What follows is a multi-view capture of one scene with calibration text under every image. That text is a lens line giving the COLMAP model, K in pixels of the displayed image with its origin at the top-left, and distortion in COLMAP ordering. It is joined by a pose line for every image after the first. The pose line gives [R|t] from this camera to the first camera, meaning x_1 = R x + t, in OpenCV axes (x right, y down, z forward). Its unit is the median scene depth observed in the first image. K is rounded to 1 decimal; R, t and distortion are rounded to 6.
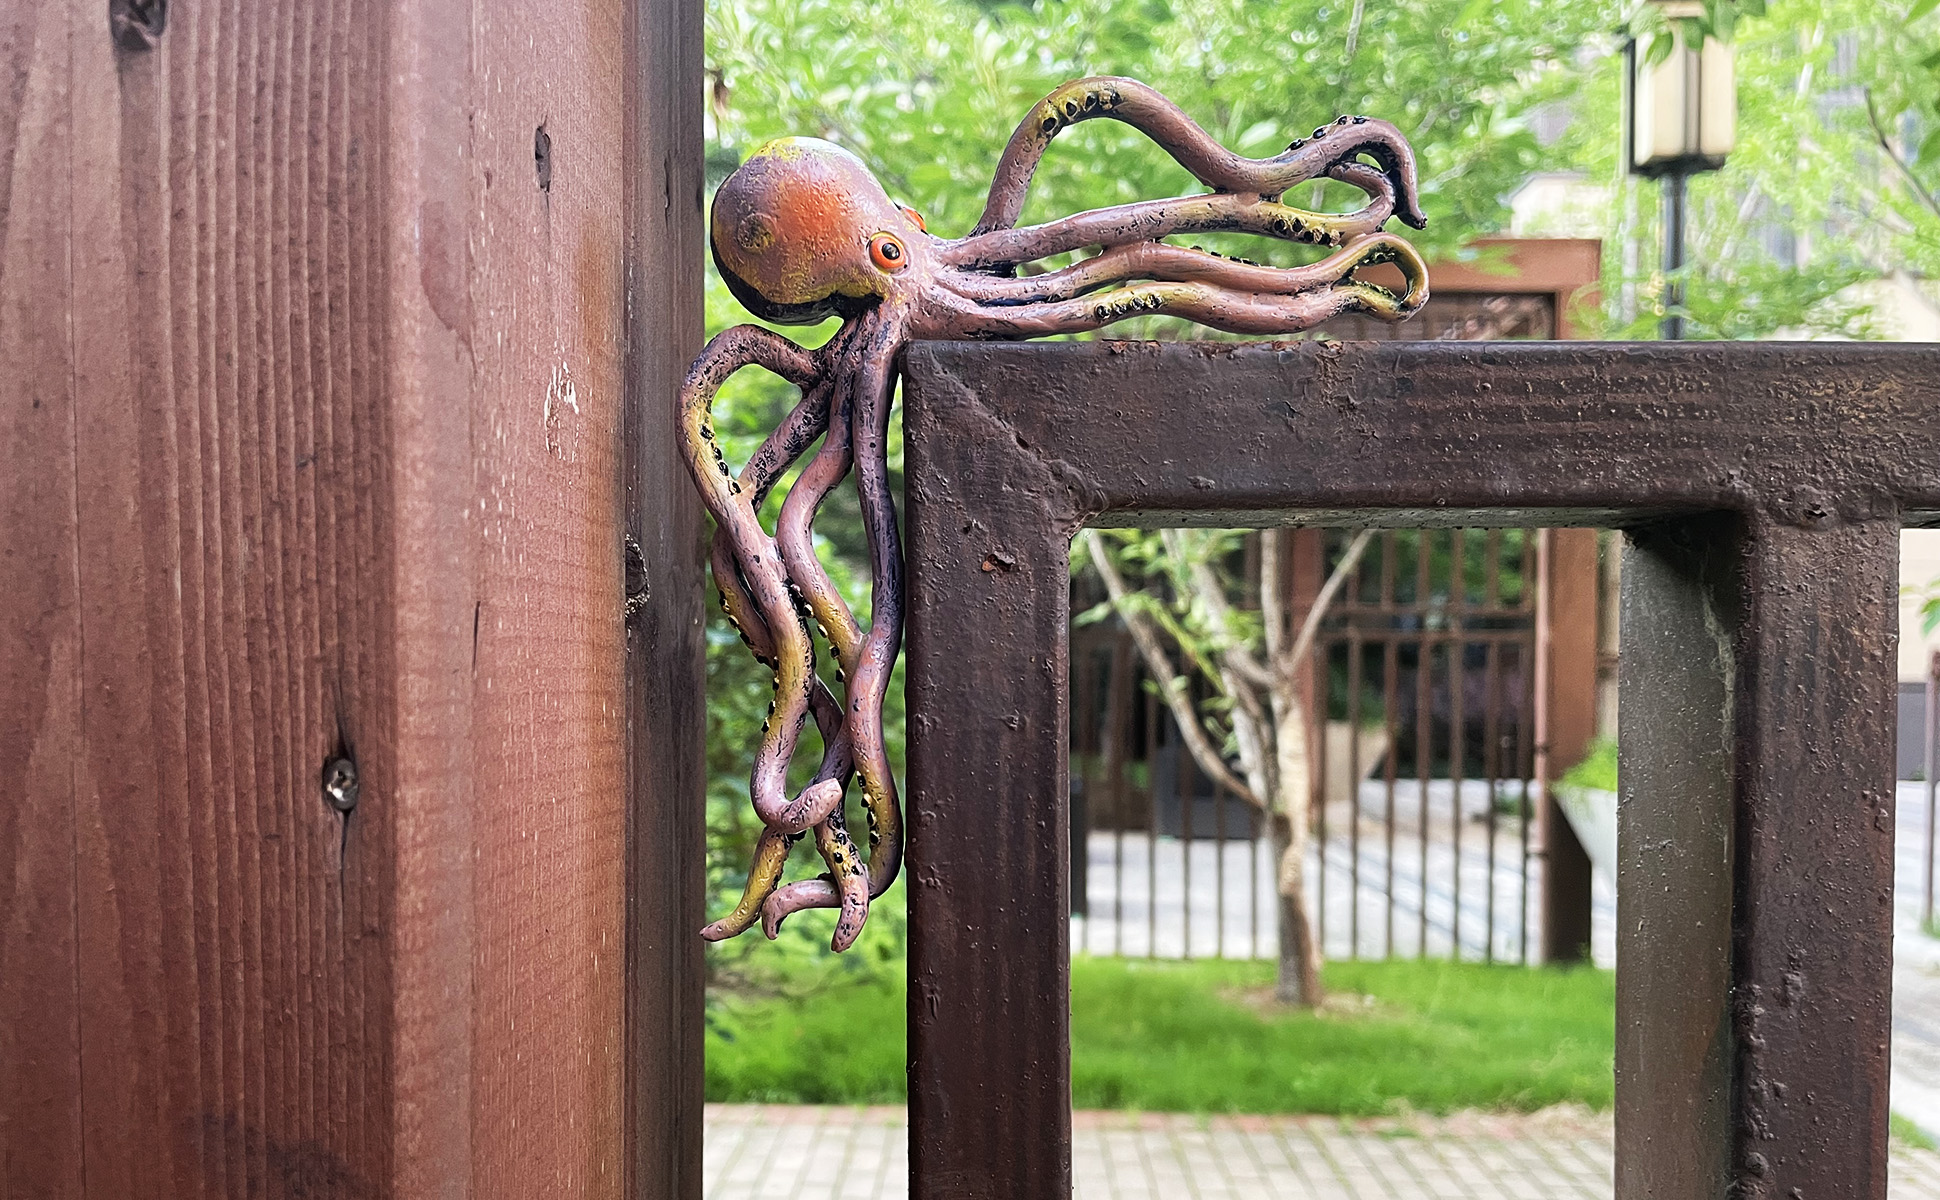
lens RADIAL K [[1552.5, 0, 923.7], [0, 1552.5, 735.7], [0, 0, 1]] dist [0.041638, -0.107240]
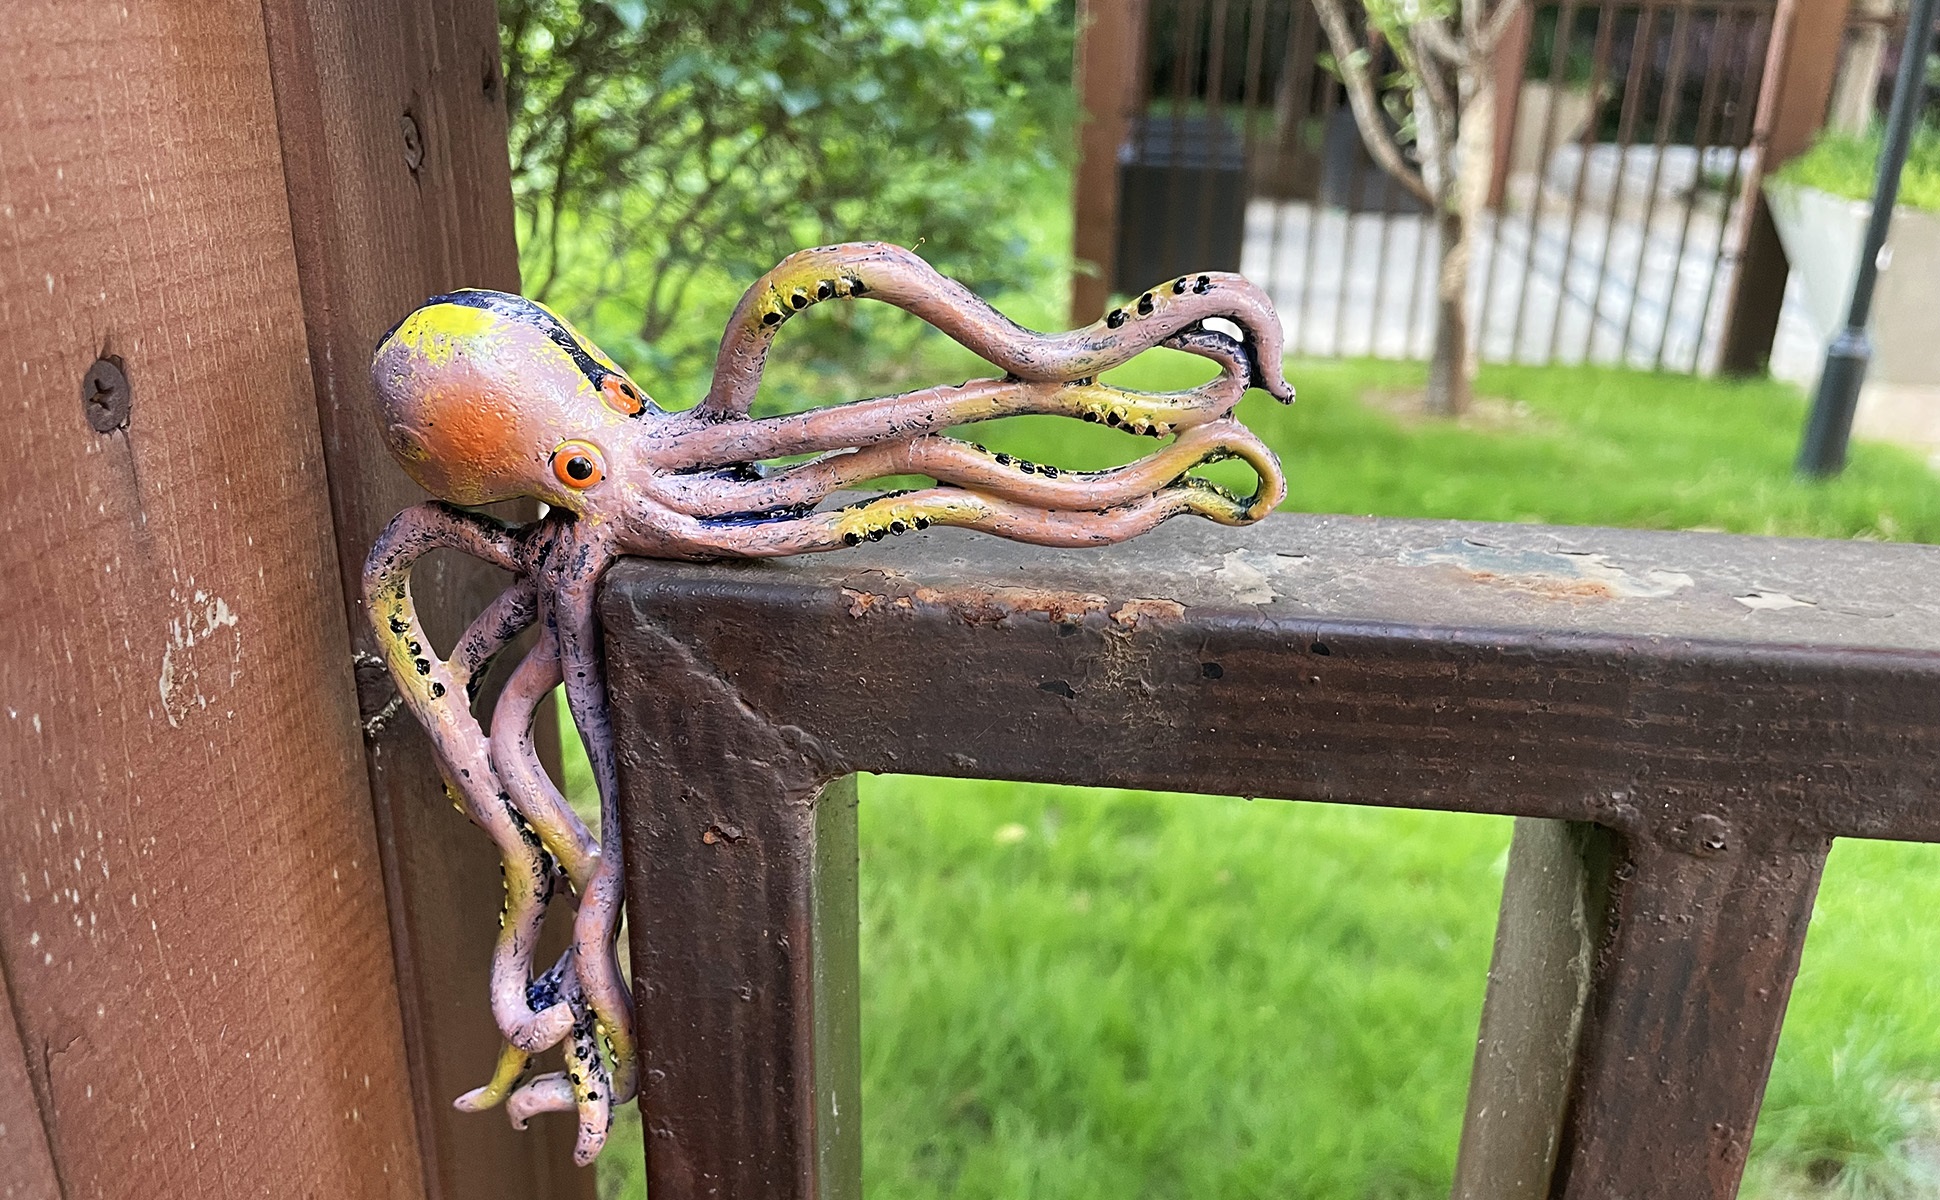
lens RADIAL K [[1552.5, 0, 971.0], [0, 1552.5, 608.1], [0, 0, 1]] dist [0.041638, -0.107240]
pose [[0.996406, 0.048122, -0.069716, 0.233800], [-0.021223, 0.938543, 0.344510, -0.516373], [0.082010, -0.341792, 0.936191, 0.247832]]
